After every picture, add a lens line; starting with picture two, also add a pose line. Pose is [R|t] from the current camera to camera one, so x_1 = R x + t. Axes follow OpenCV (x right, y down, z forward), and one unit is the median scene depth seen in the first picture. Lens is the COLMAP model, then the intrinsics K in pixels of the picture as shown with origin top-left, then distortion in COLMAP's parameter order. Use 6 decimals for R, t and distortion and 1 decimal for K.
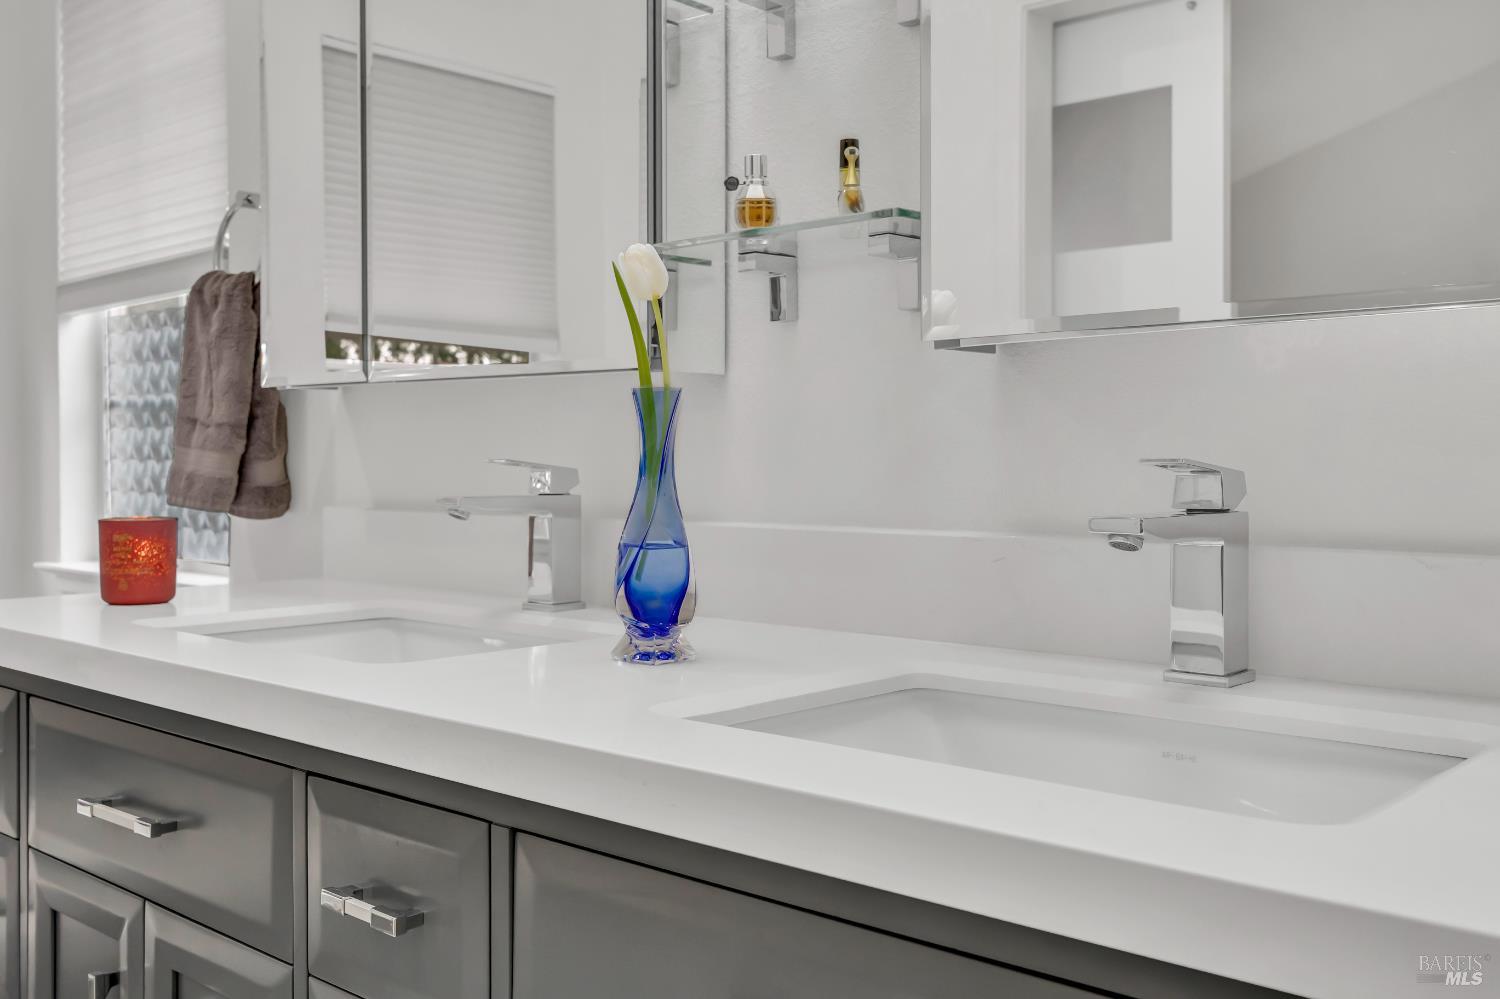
lens RADIAL K [[1397.3, 0, 750.0], [0, 1397.3, 499.5], [0, 0, 1]] dist [0.015054, 0.011614]
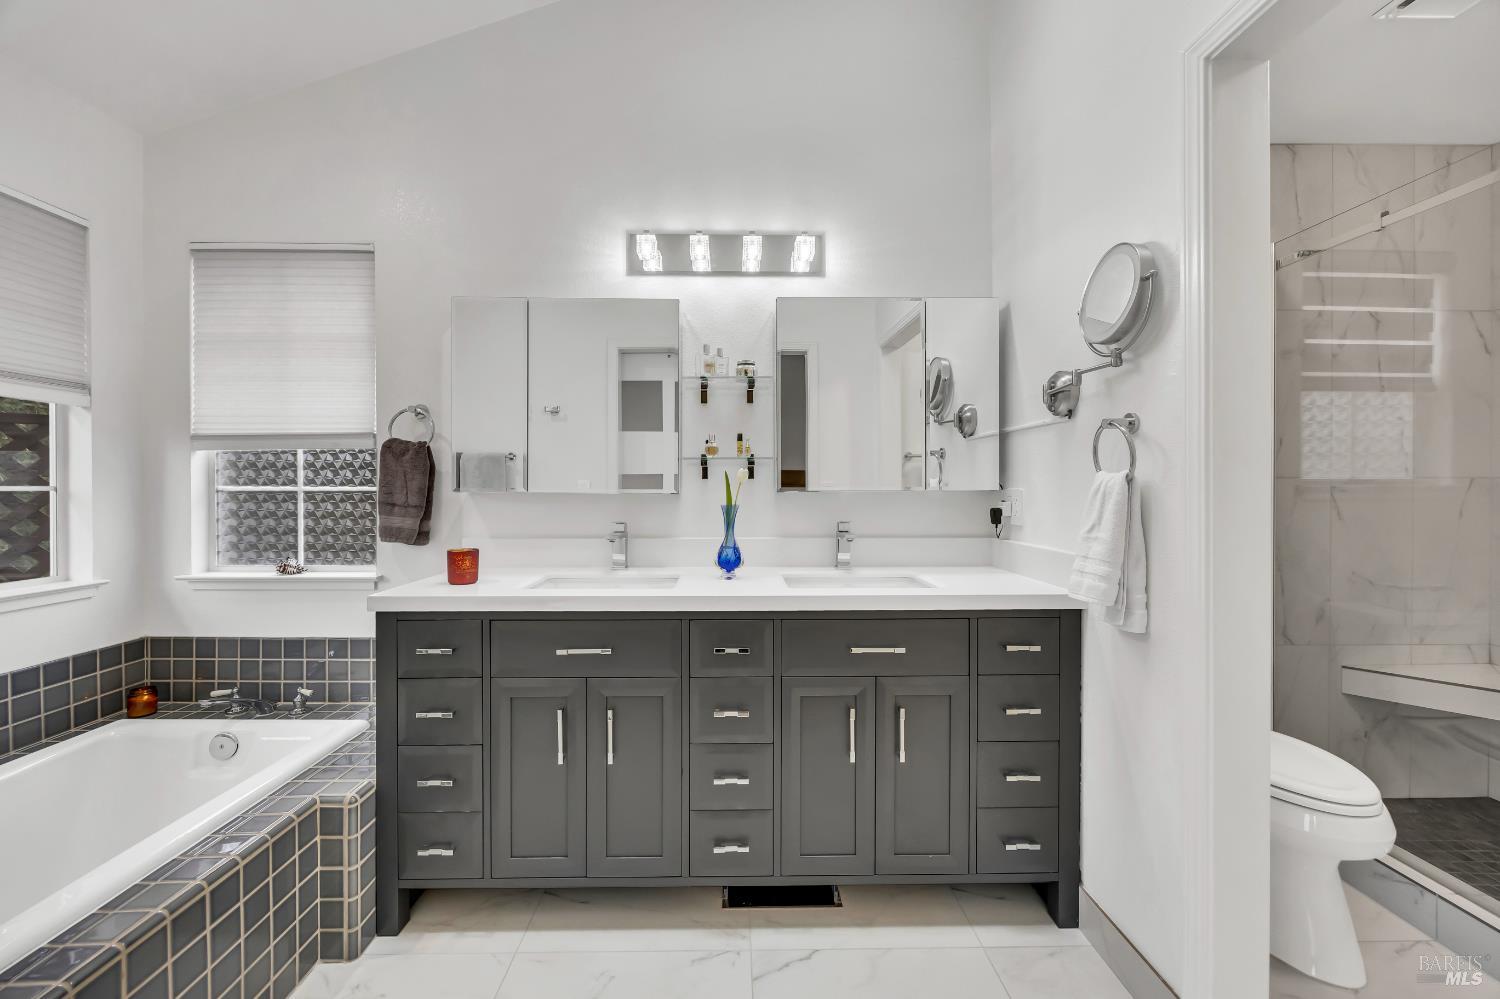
lens RADIAL K [[576.1, 0, 738.3], [0, 576.1, 492.4], [0, 0, 1]] dist [-0.001451, -0.000488]
pose [[0.735598, -0.005478, 0.677397, -0.792874], [0.017871, 0.999776, -0.011321, -0.069985], [-0.677183, 0.020433, 0.735531, -0.100594]]
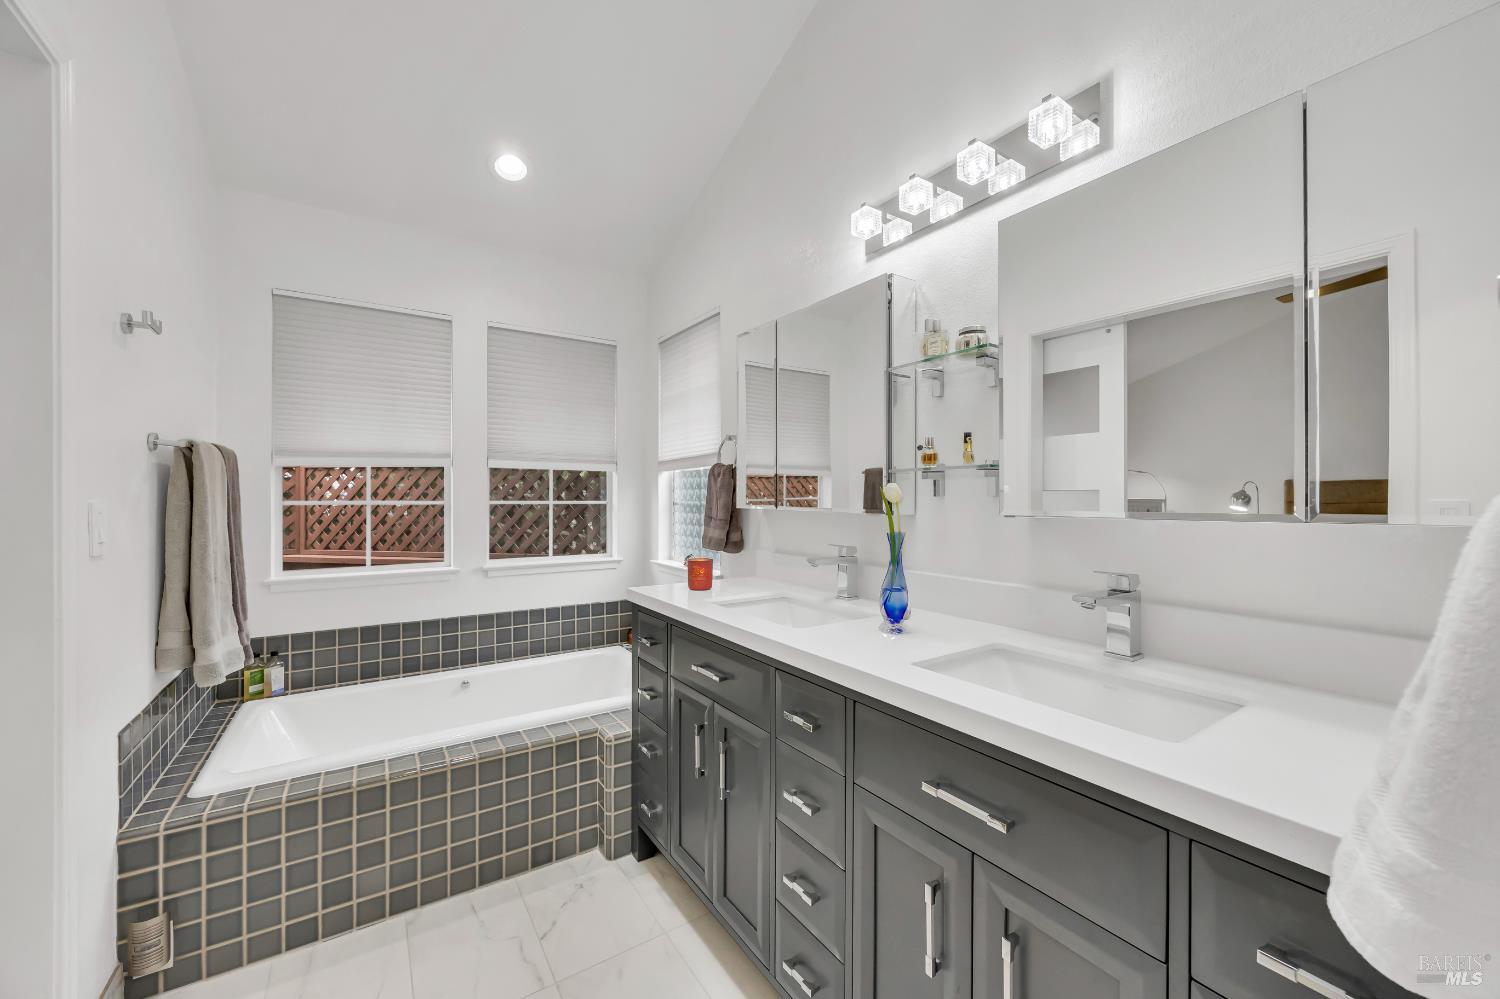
lens RADIAL K [[575.1, 0, 748.4], [0, 575.1, 496.7], [0, 0, 1]] dist [-0.000898, -0.000007]
pose [[0.968542, 0.002618, -0.248838, -0.049049], [-0.009876, 0.999561, -0.027925, -0.085011], [0.248656, 0.029504, 0.968143, -0.124008]]
